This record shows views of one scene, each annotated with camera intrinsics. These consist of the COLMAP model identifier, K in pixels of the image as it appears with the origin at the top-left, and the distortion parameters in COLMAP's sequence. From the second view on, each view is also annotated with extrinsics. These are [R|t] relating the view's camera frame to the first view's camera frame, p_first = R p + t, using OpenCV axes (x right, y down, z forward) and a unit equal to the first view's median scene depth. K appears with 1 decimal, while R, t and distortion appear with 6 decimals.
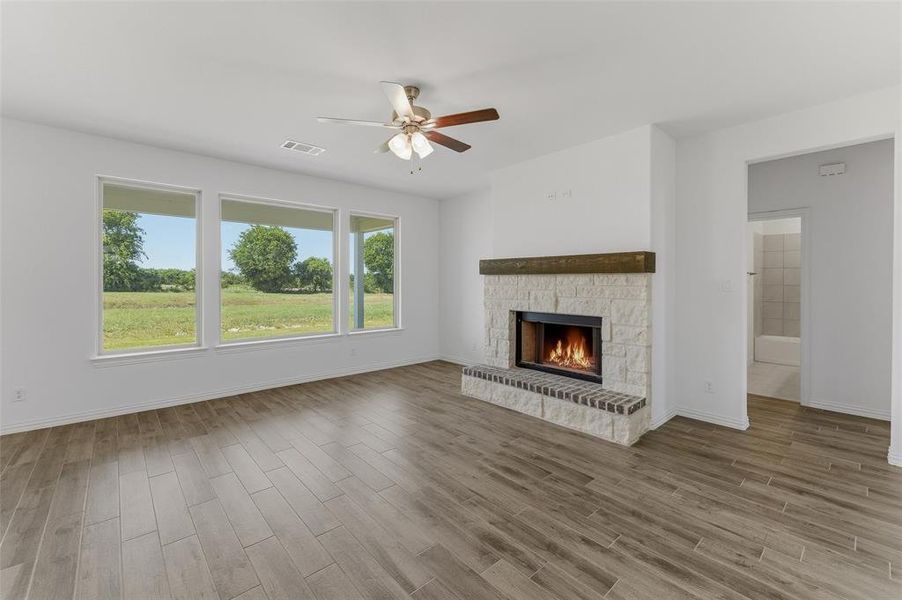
lens RADIAL K [[380.1, 0, 453.5], [0, 380.1, 283.4], [0, 0, 1]] dist [-0.000452, 0.000050]
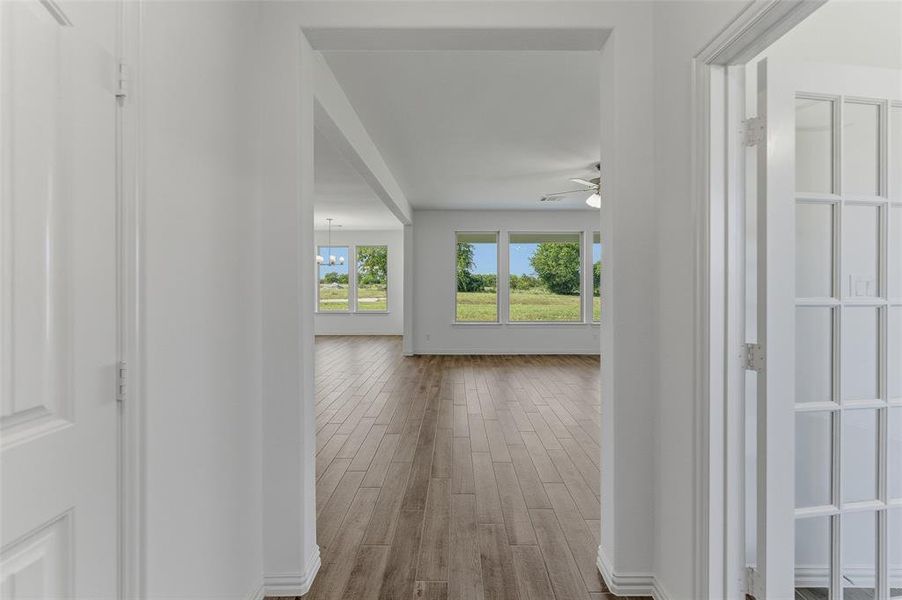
lens RADIAL K [[380.1, 0, 453.5], [0, 380.1, 283.4], [0, 0, 1]] dist [-0.000452, 0.000050]
pose [[0.739911, -0.003200, -0.672697, 0.348688], [-0.001989, 0.999974, -0.006945, 0.002636], [0.672702, 0.006477, 0.739885, -0.420763]]
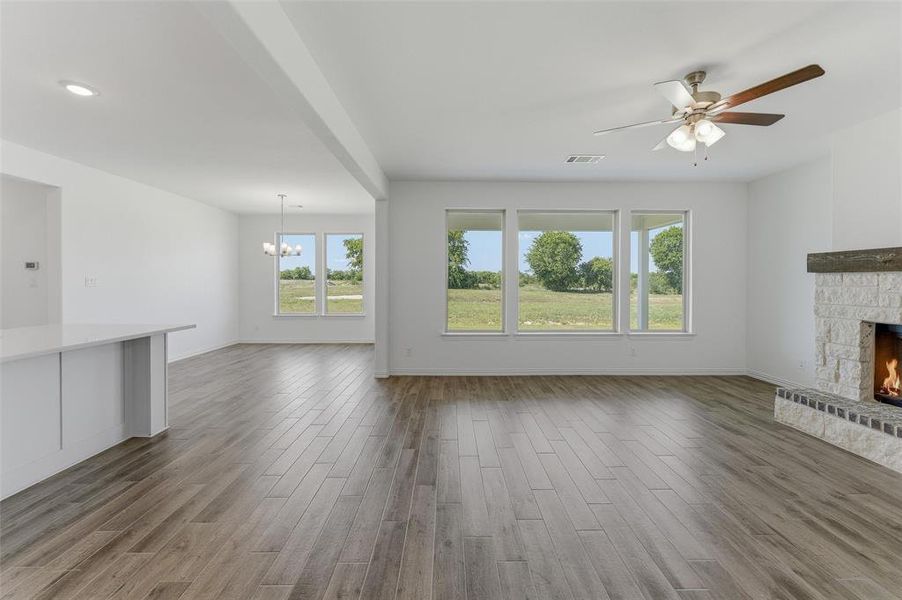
lens RADIAL K [[375.1, 0, 454.7], [0, 375.1, 285.1], [0, 0, 1]] dist [0.000780, -0.000074]
pose [[0.752392, 0.007127, -0.658677, 0.037695], [-0.003619, 0.999971, 0.006686, 0.000096], [0.658705, -0.002647, 0.752396, -0.056503]]
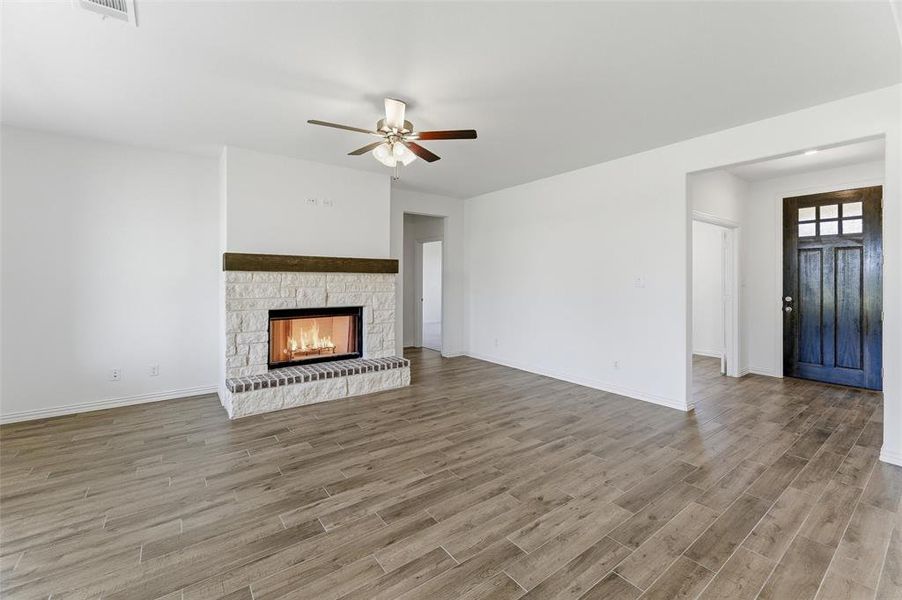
lens RADIAL K [[383.1, 0, 454.4], [0, 383.1, 280.0], [0, 0, 1]] dist [0.000974, 0.000356]
pose [[0.083089, 0.000612, 0.996542, -0.827269], [0.000362, 1.000000, -0.000645, -0.001408], [-0.996542, 0.000414, 0.083089, 0.520170]]
